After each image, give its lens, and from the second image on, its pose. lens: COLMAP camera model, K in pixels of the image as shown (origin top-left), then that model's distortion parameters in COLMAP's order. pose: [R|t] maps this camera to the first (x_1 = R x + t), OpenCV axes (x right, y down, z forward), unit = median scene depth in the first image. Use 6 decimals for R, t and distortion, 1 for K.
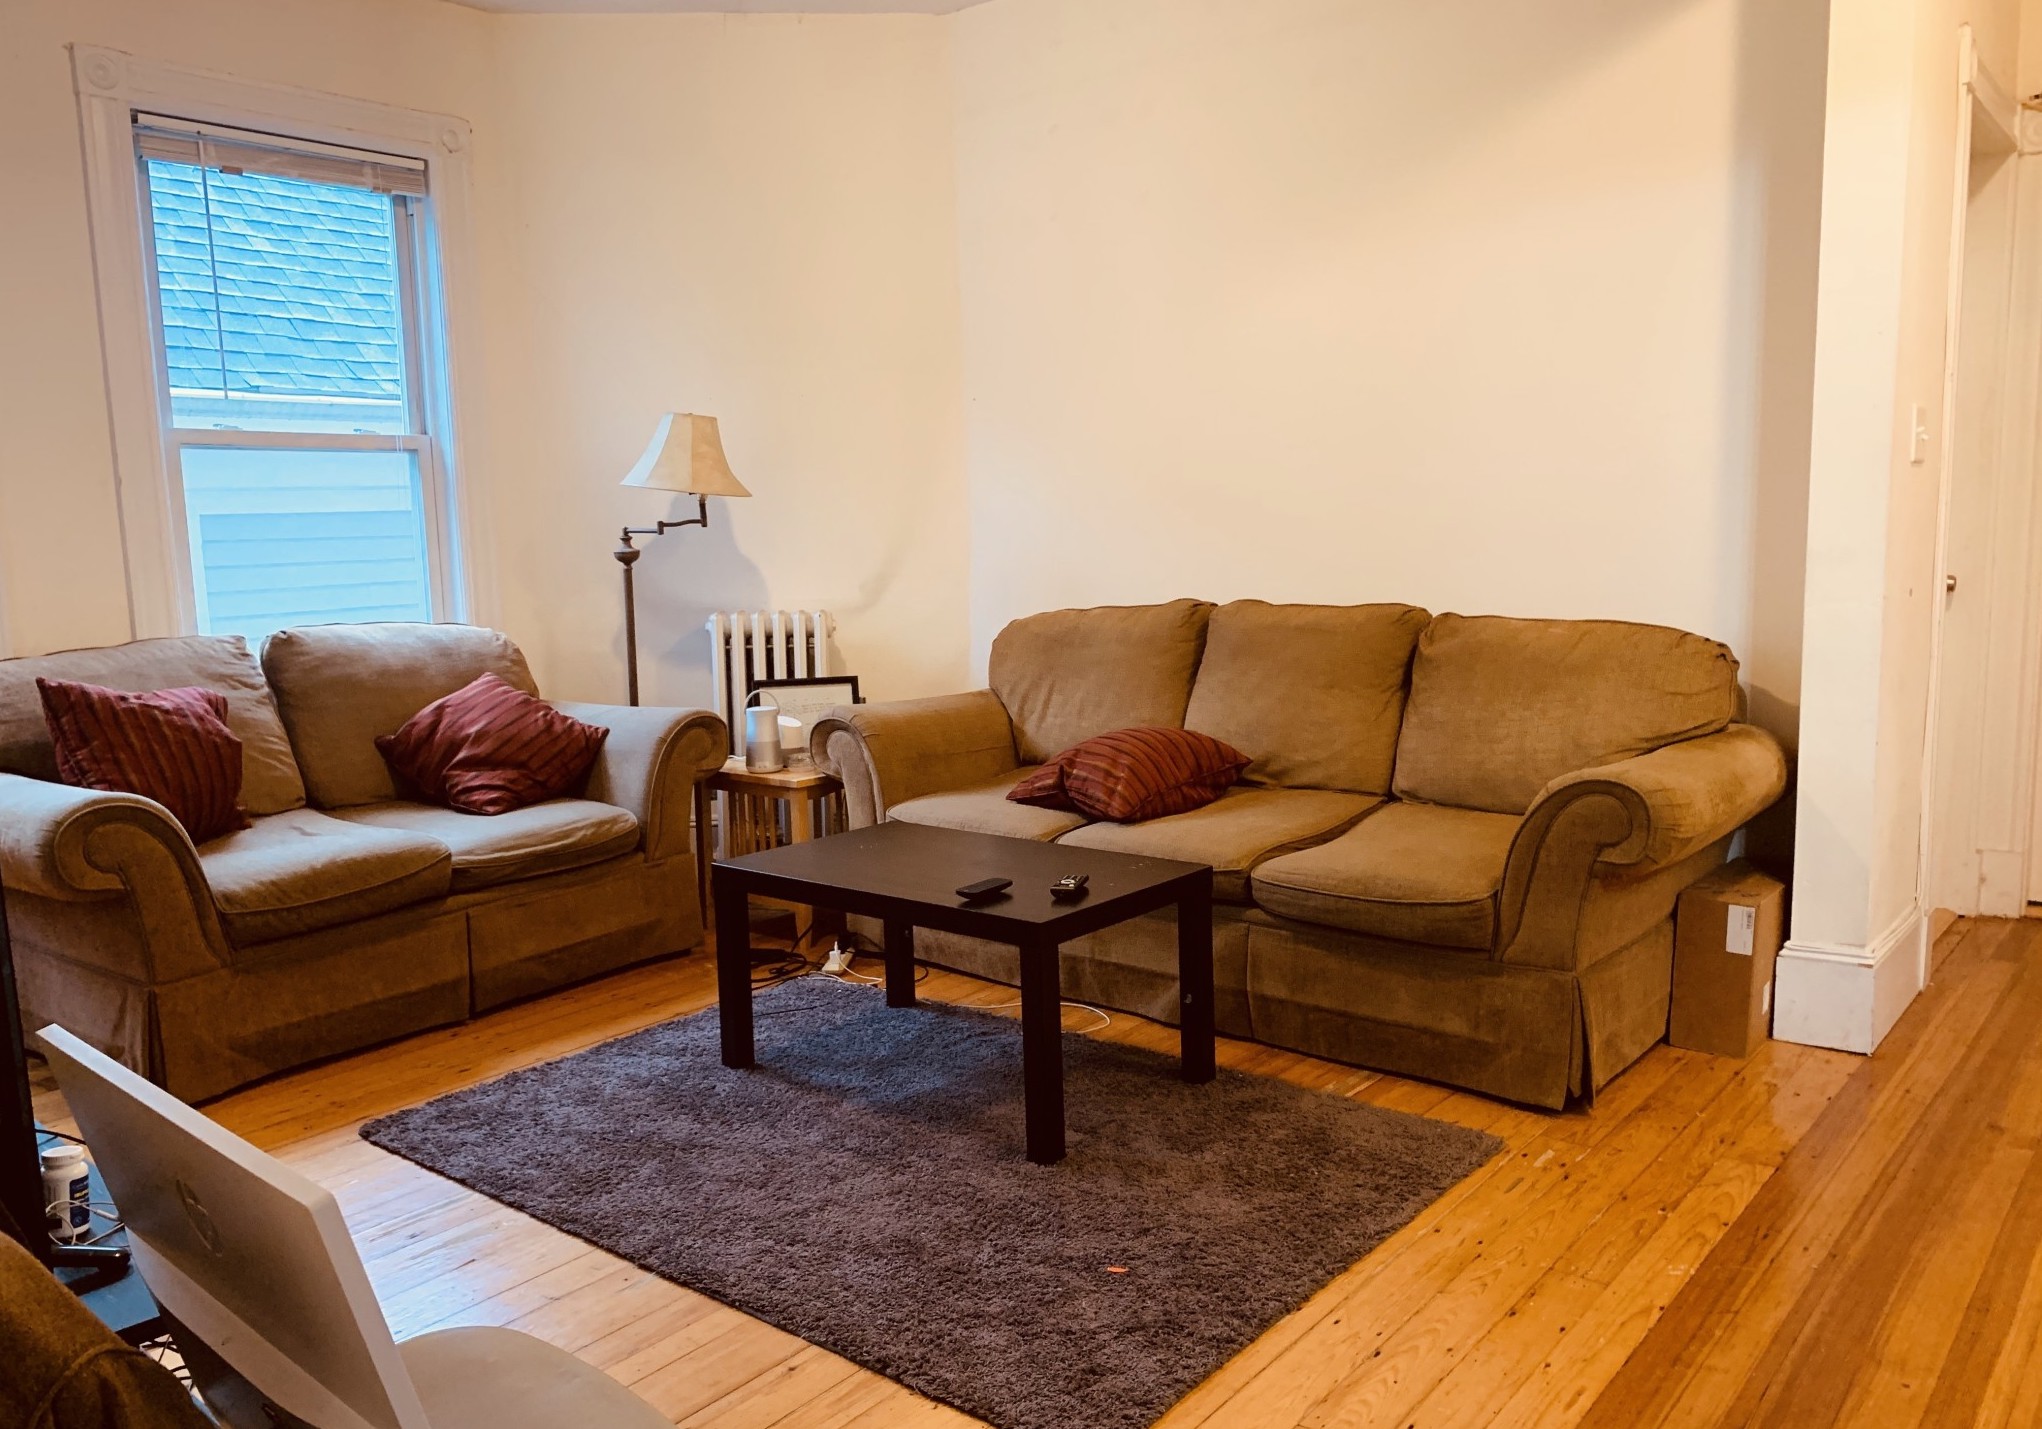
lens RADIAL K [[1576.0, 0, 1012.1], [0, 1576.0, 745.1], [0, 0, 1]] dist [0.003780, 0.002240]
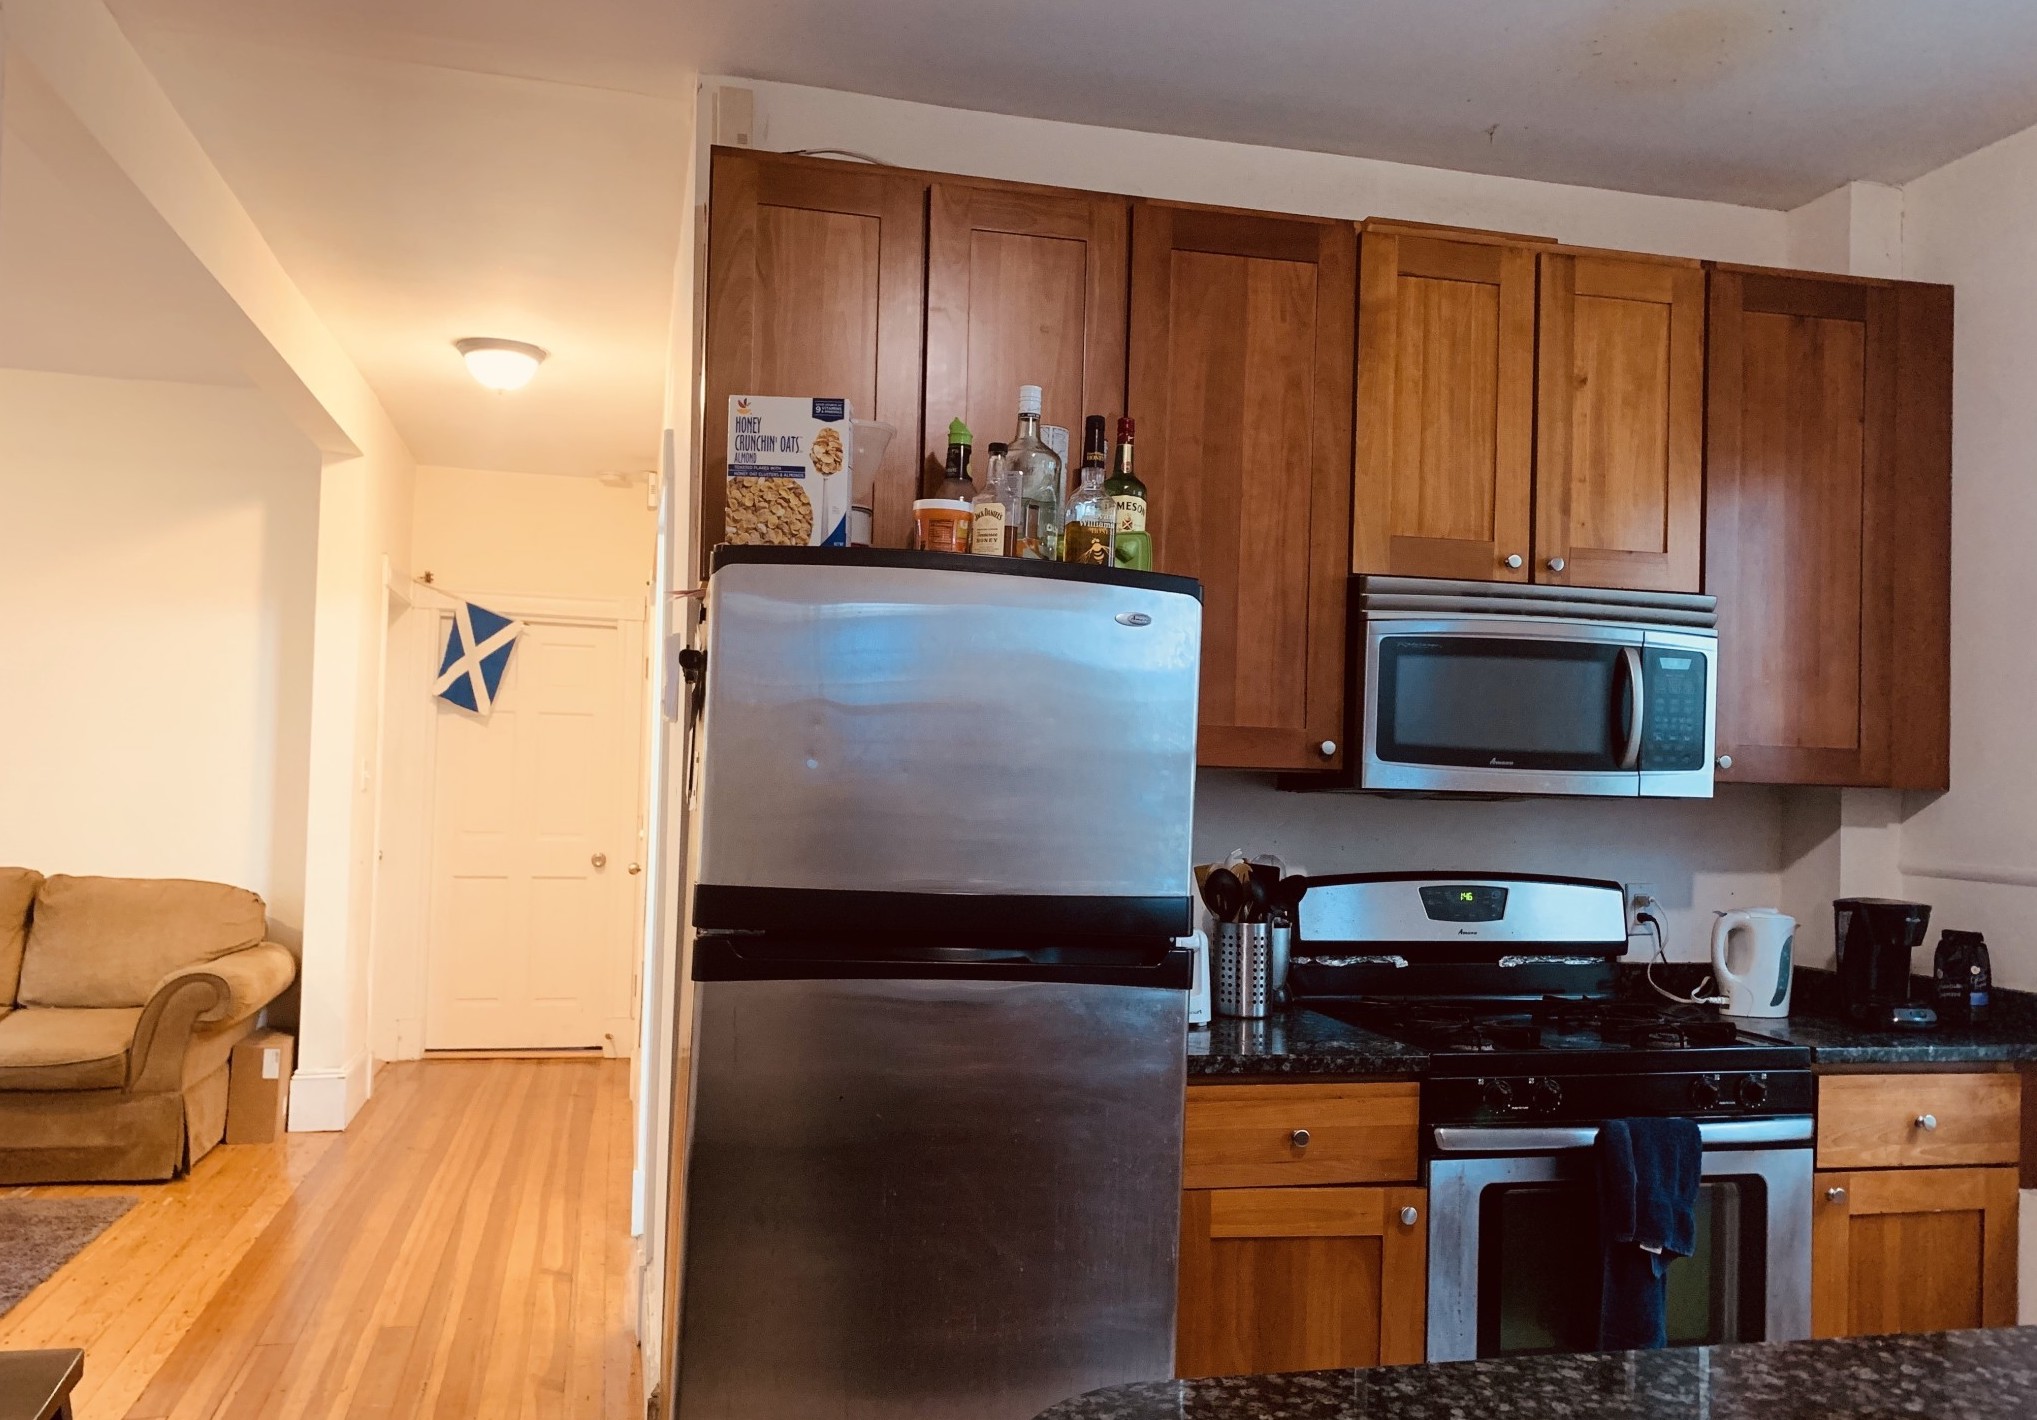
lens RADIAL K [[1572.1, 0, 1009.6], [0, 1572.1, 740.5], [0, 0, 1]] dist [0.003780, 0.002240]
pose [[0.602030, 0.065351, 0.795795, -0.410337], [0.064993, 0.989327, -0.130412, 0.045239], [-0.795824, 0.130233, 0.591357, -0.644804]]
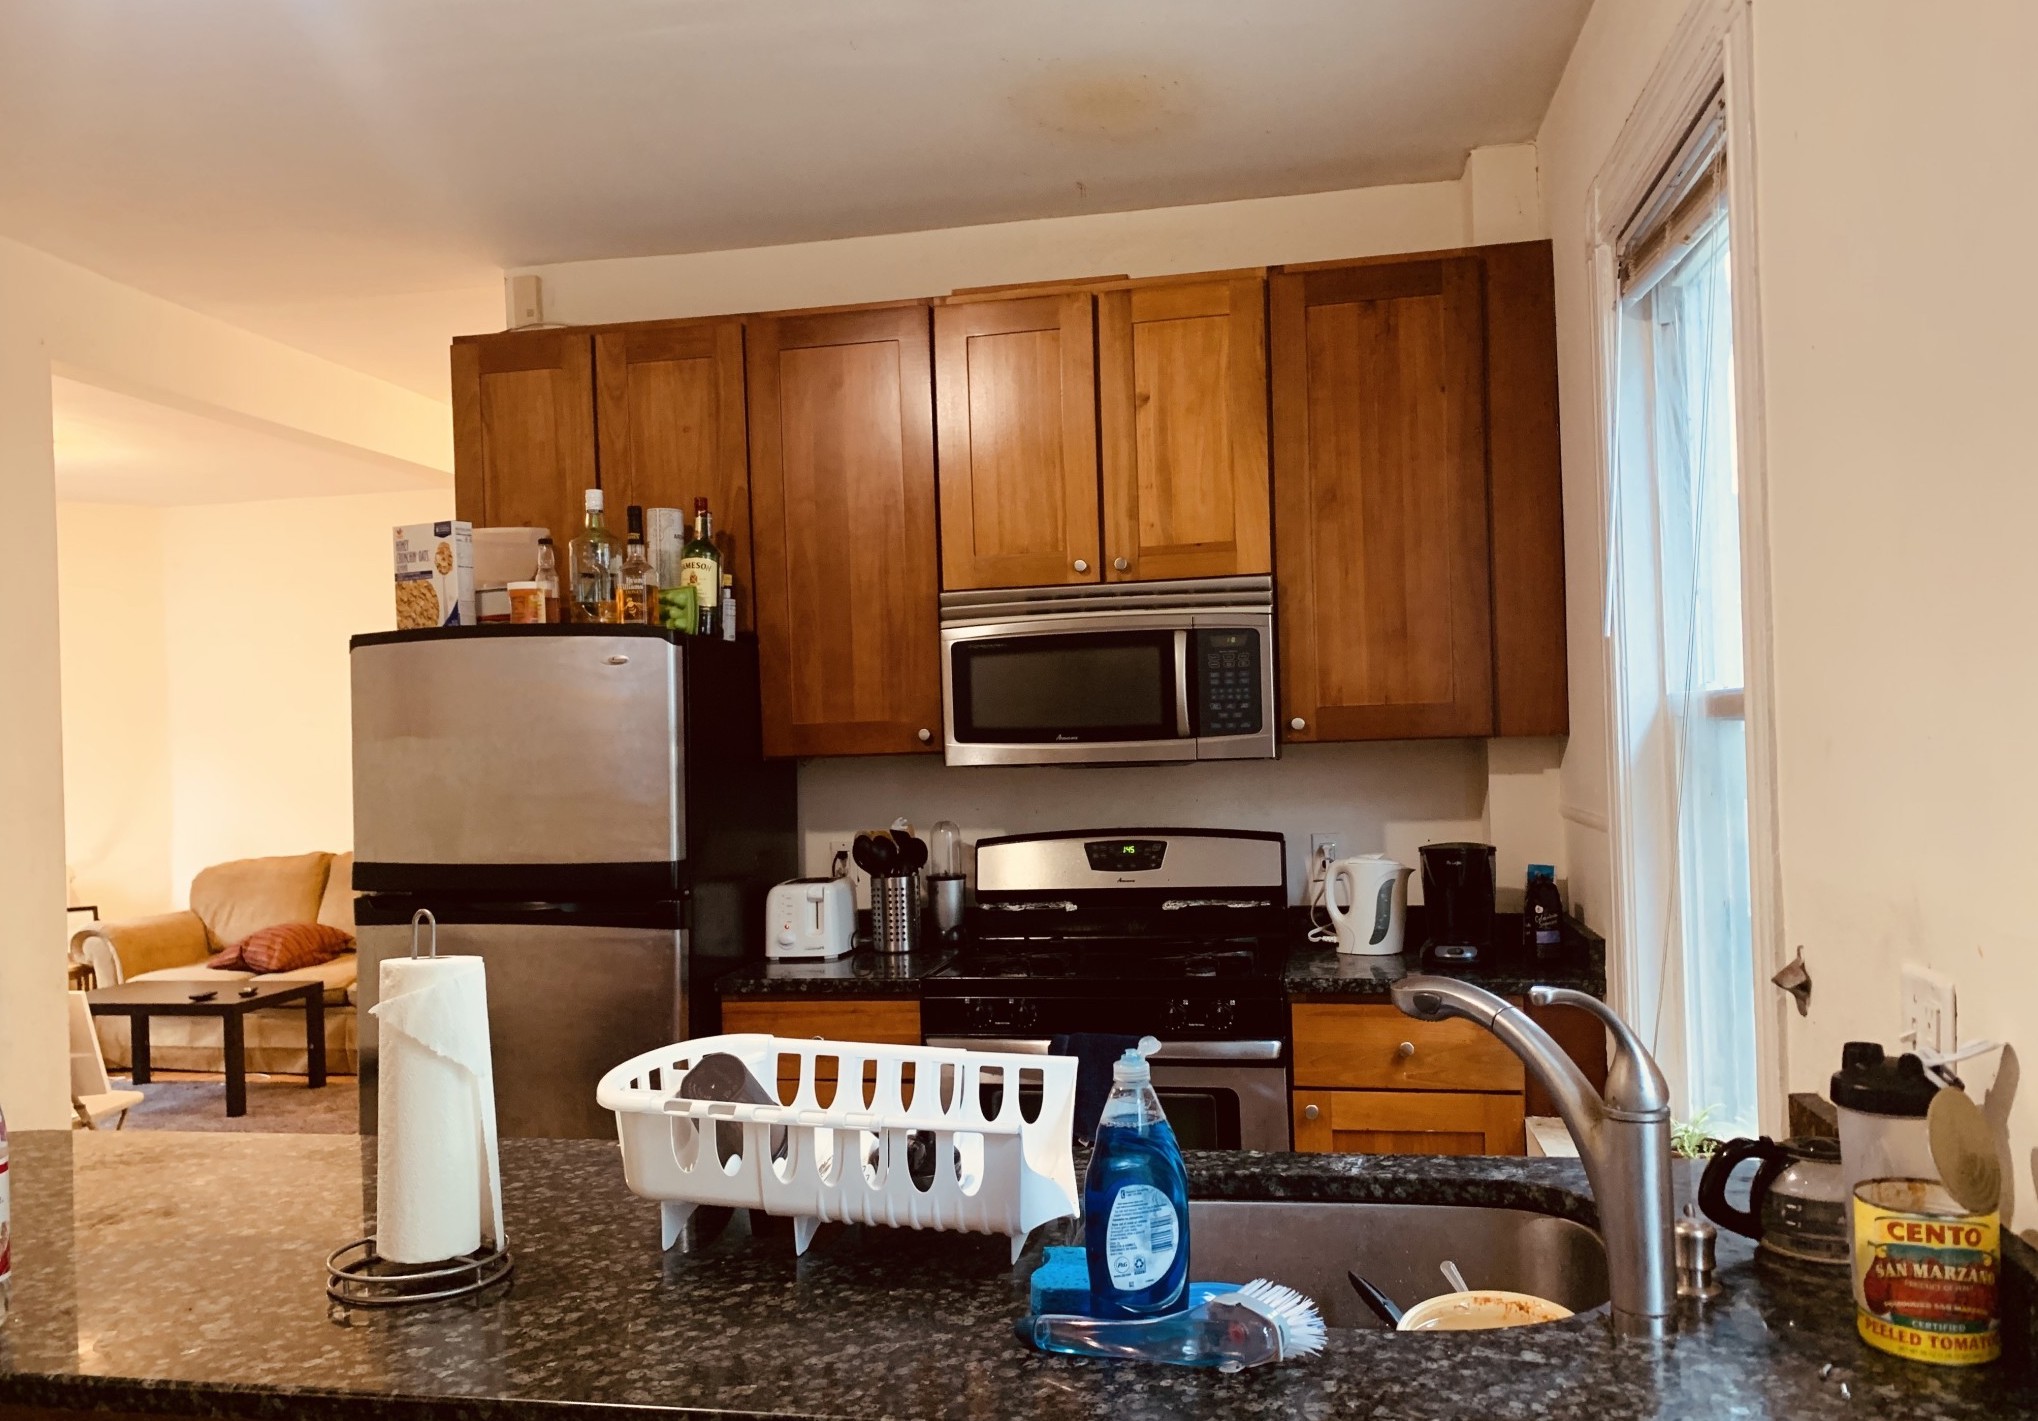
lens RADIAL K [[1540.8, 0, 1019.3], [0, 1540.8, 739.5], [0, 0, 1]] dist [0.081438, -0.162789]
pose [[0.875987, 0.003095, 0.482324, -0.058142], [0.070067, 0.988555, -0.133599, 0.096813], [-0.477218, 0.150826, 0.865745, -1.220716]]
